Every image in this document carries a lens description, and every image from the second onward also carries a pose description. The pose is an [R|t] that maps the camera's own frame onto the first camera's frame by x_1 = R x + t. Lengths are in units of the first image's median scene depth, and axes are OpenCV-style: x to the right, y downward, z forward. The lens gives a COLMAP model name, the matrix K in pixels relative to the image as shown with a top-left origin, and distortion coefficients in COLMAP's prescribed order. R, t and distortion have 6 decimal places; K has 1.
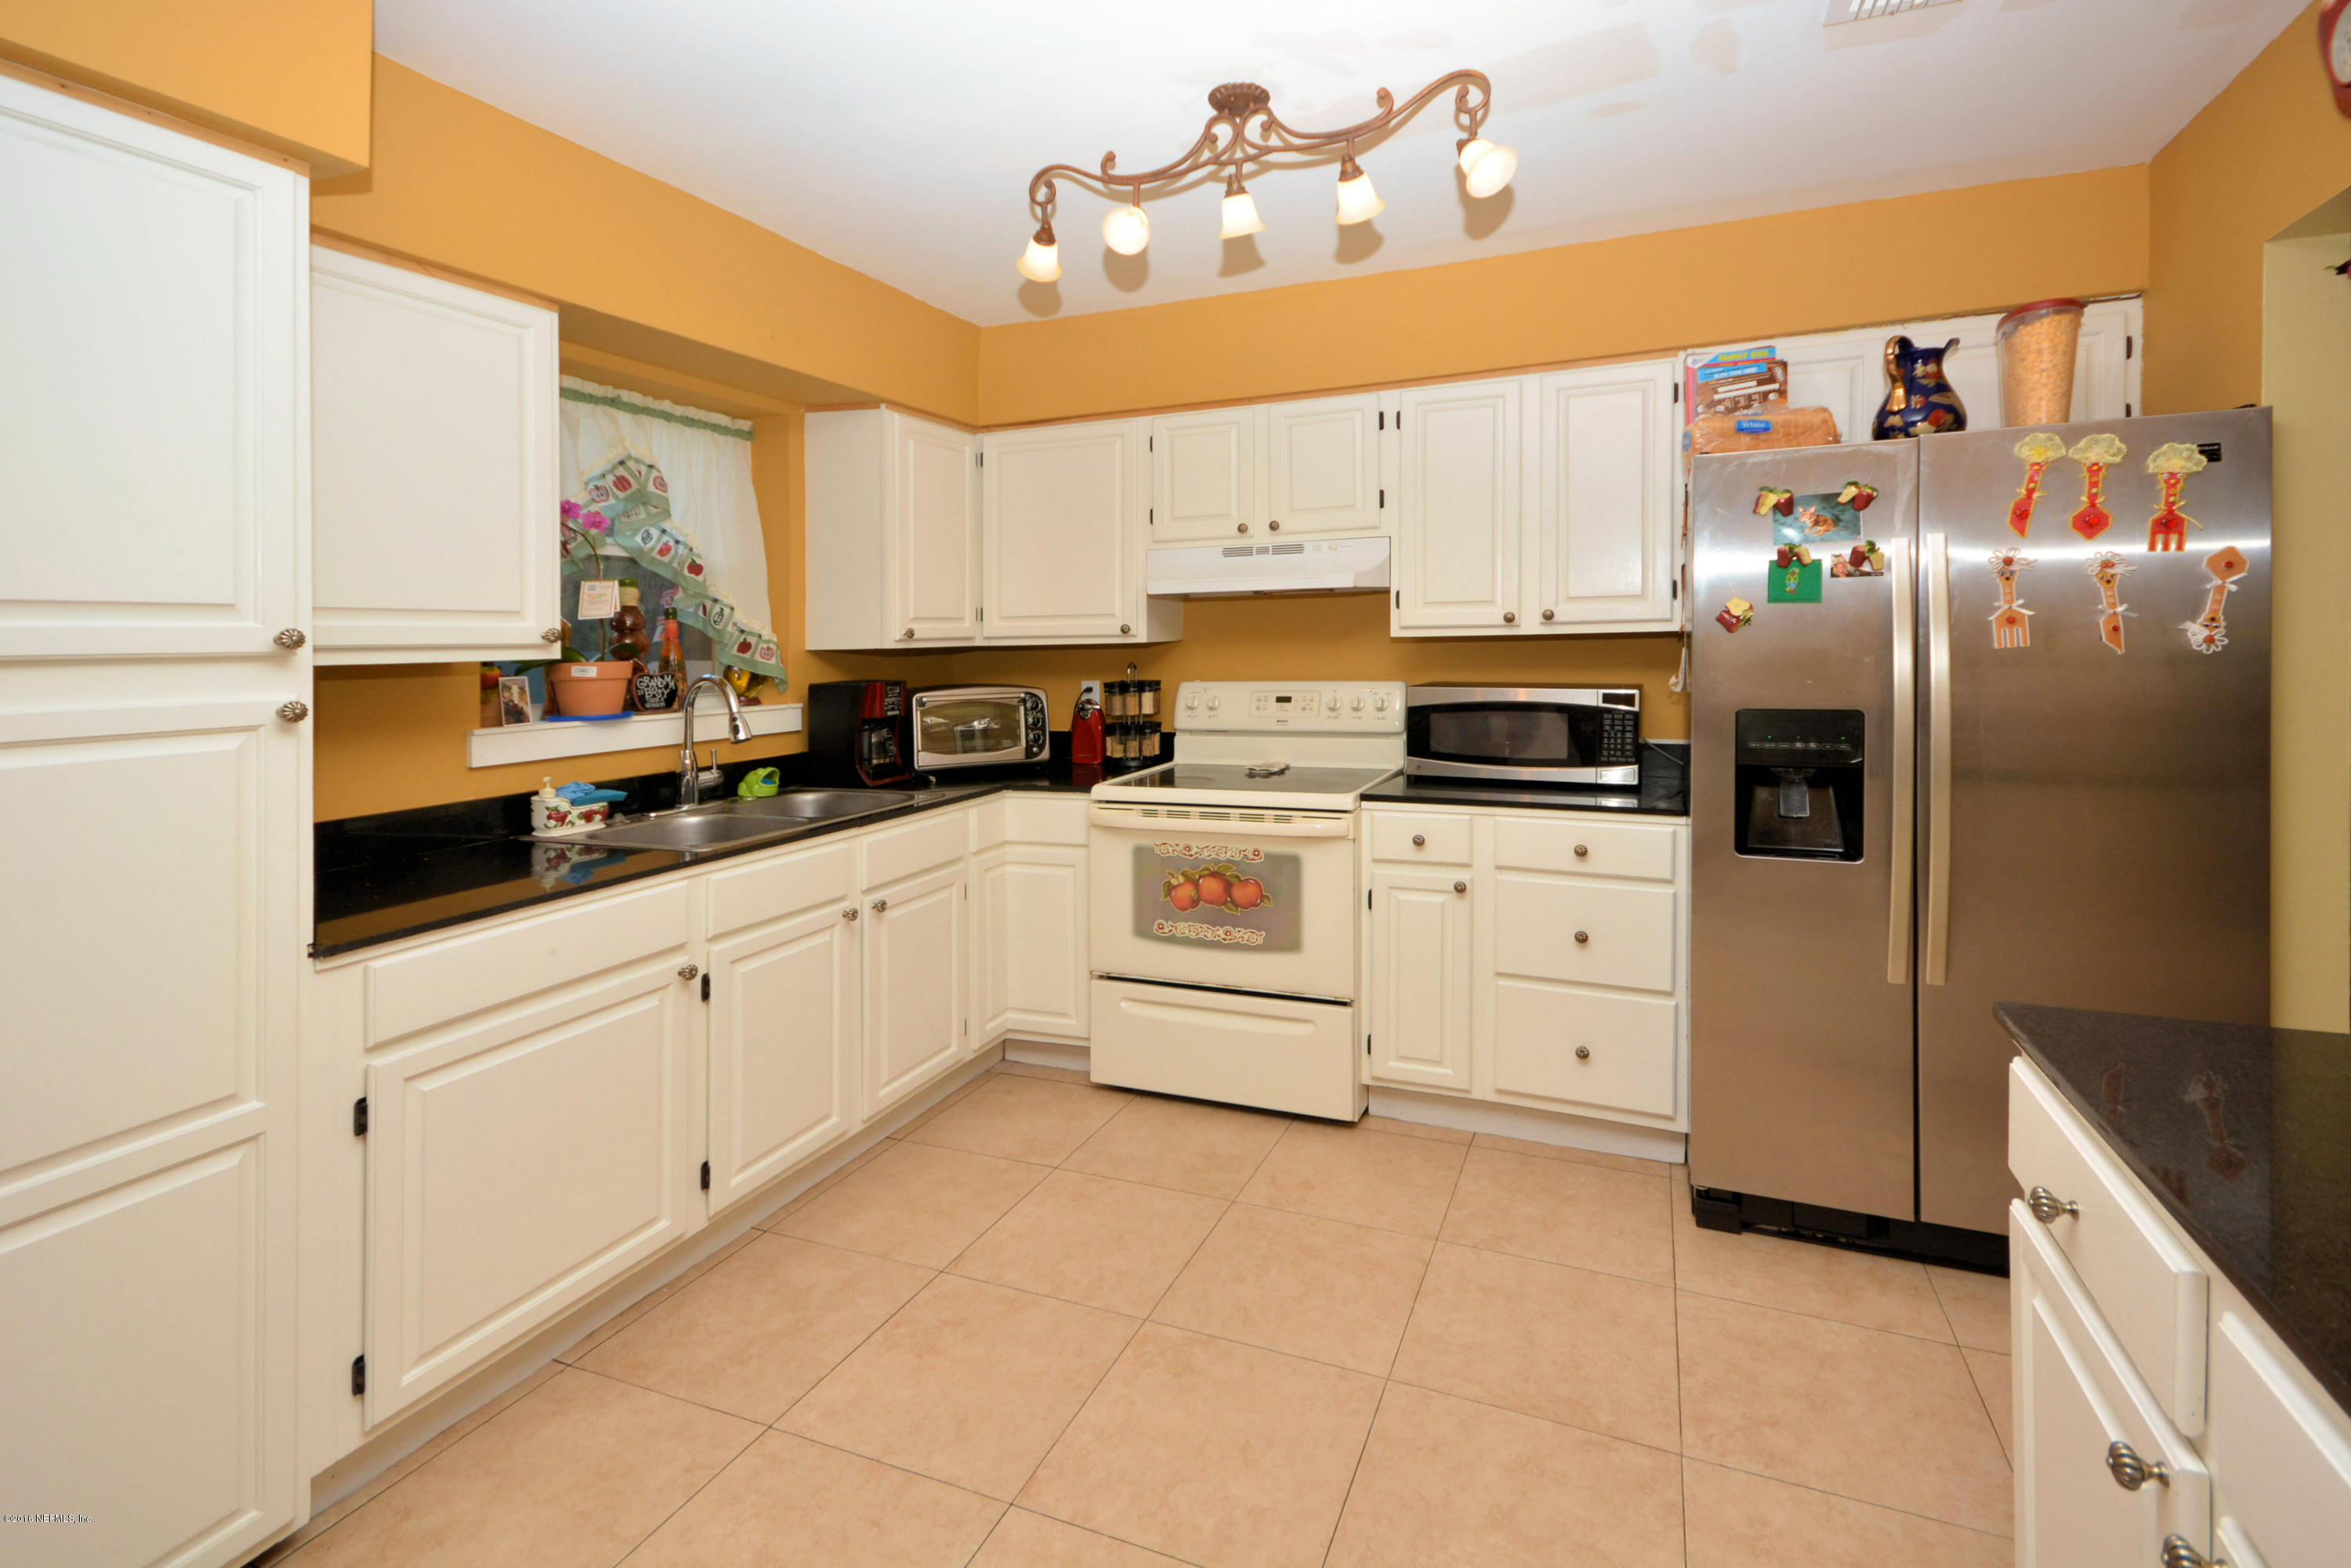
lens RADIAL K [[1087.1, 0, 1224.2], [0, 1087.1, 657.3], [0, 0, 1]] dist [0.007541, -0.001653]
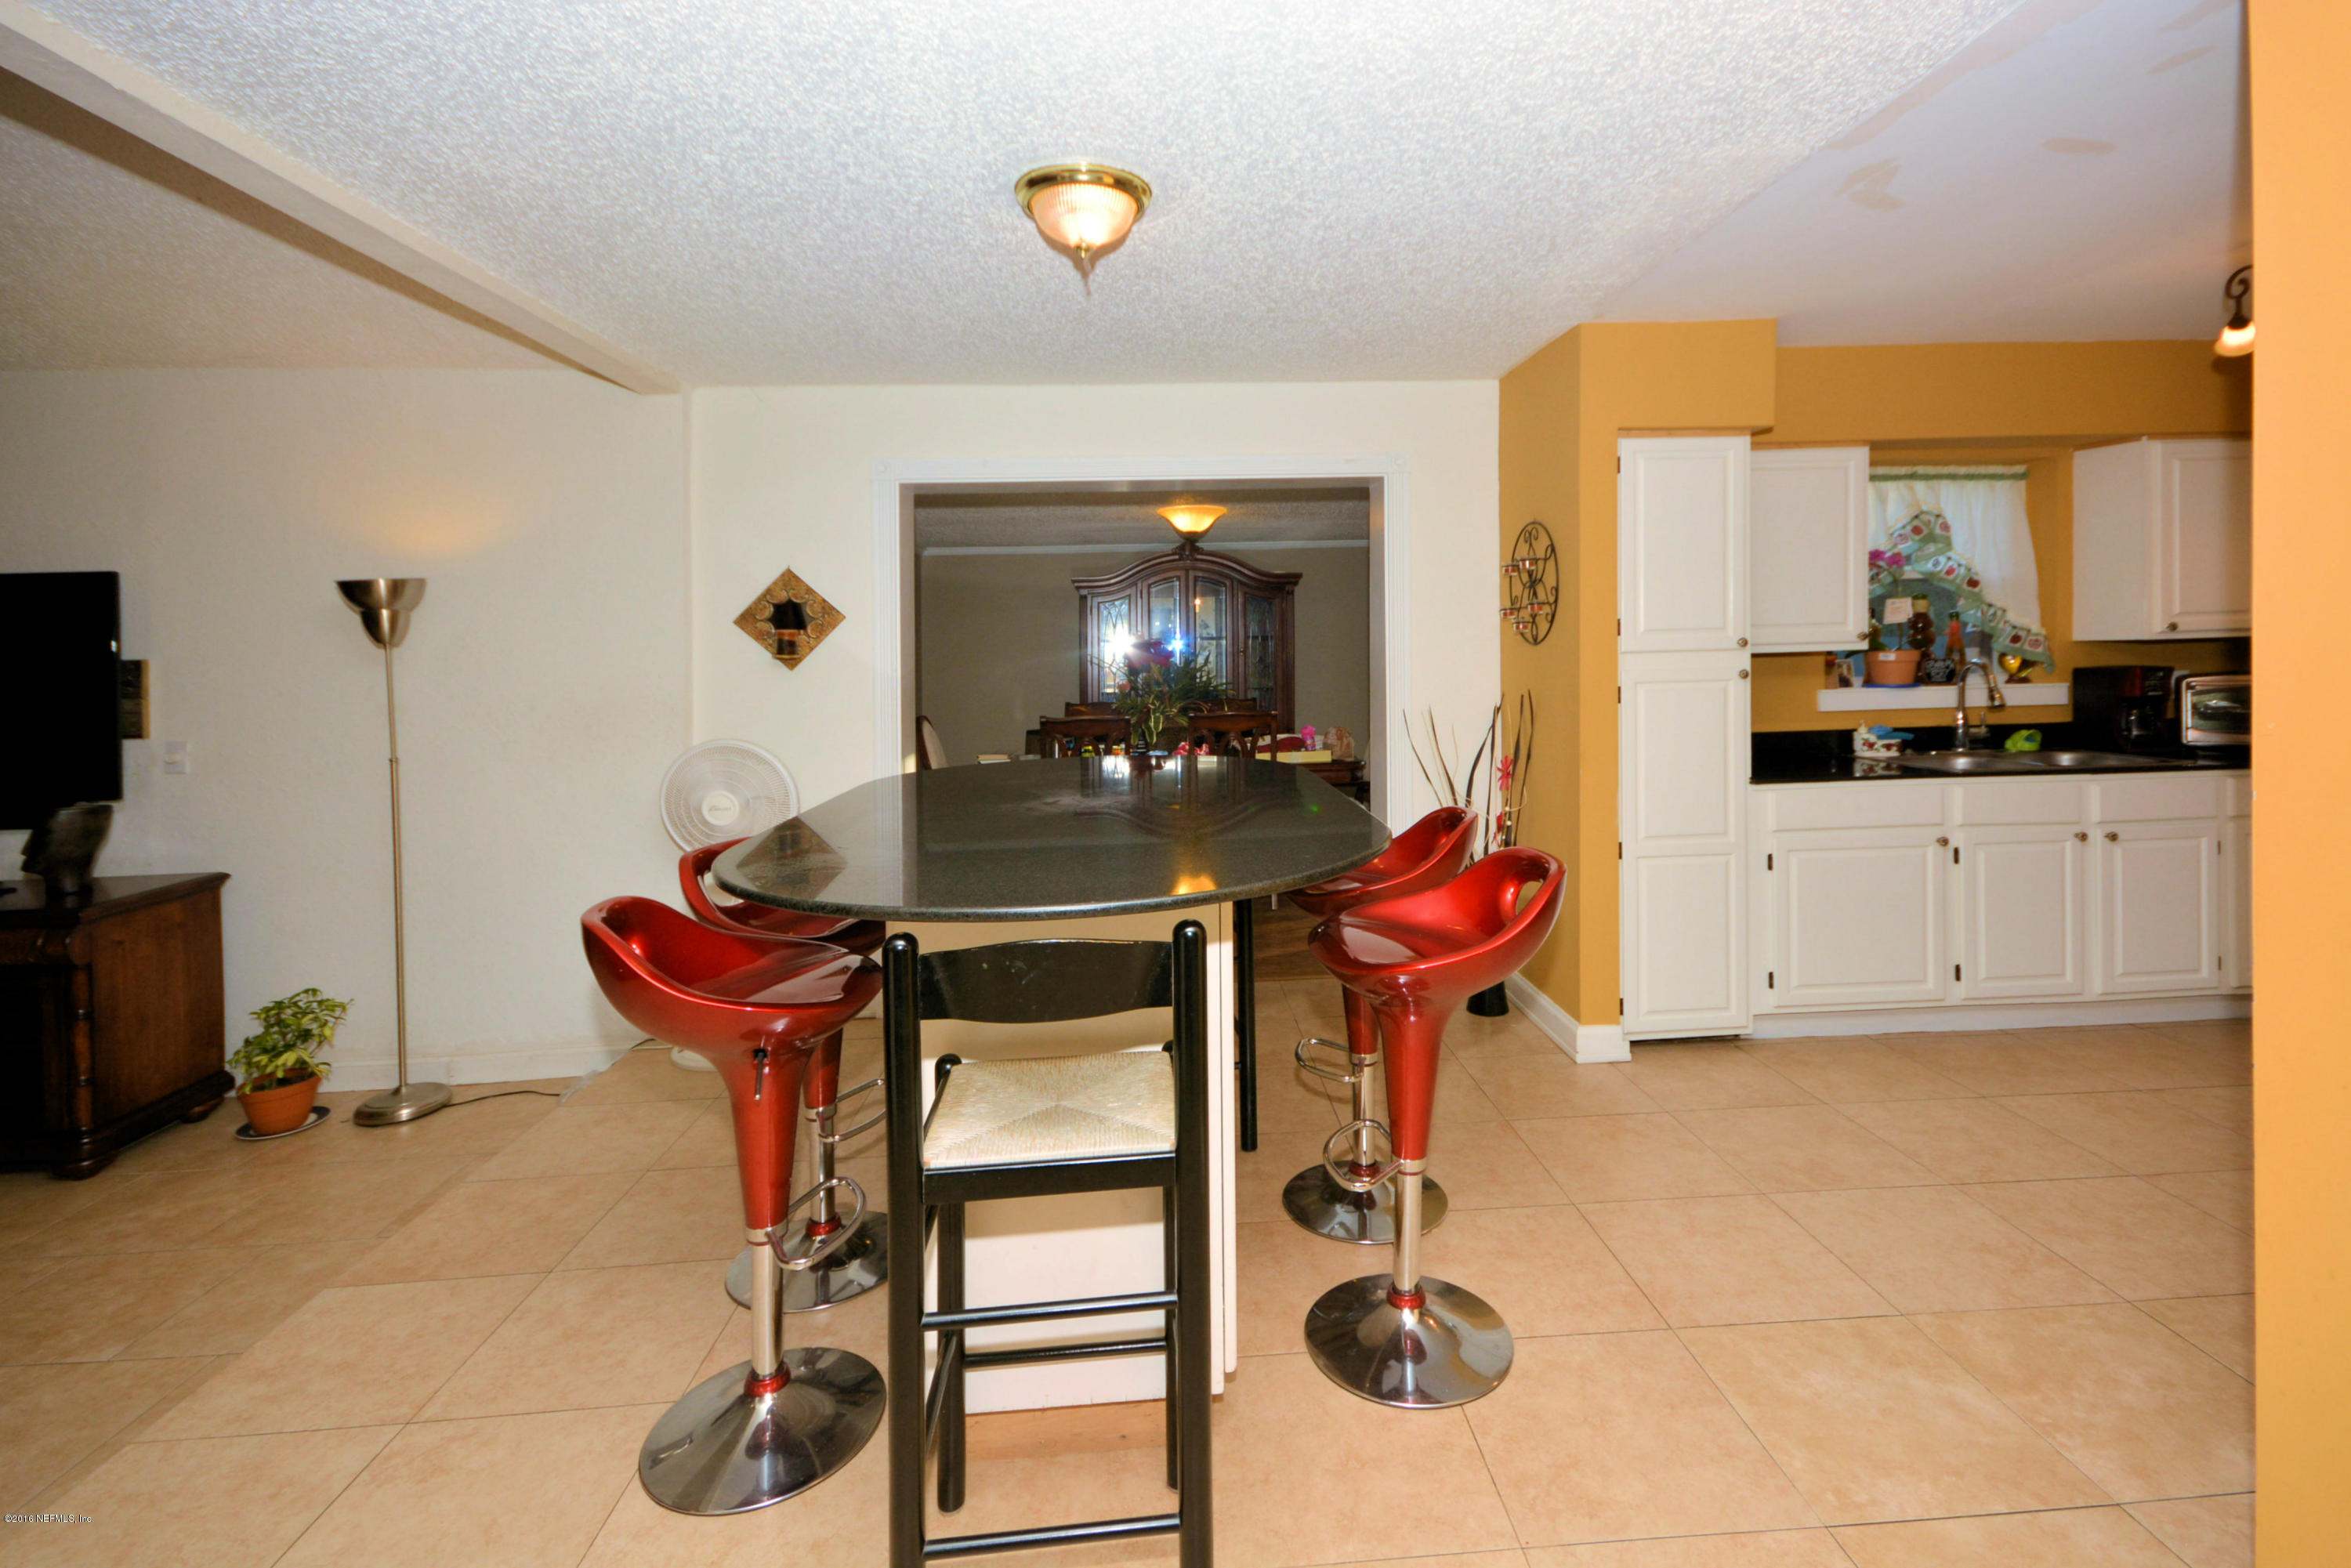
lens RADIAL K [[1087.1, 0, 1224.2], [0, 1087.1, 657.3], [0, 0, 1]] dist [0.007541, -0.001653]
pose [[0.441396, 0.012259, -0.897228, 0.369442], [0.002177, 0.999889, 0.014733, -0.010155], [0.897310, -0.008456, 0.441321, -0.509808]]
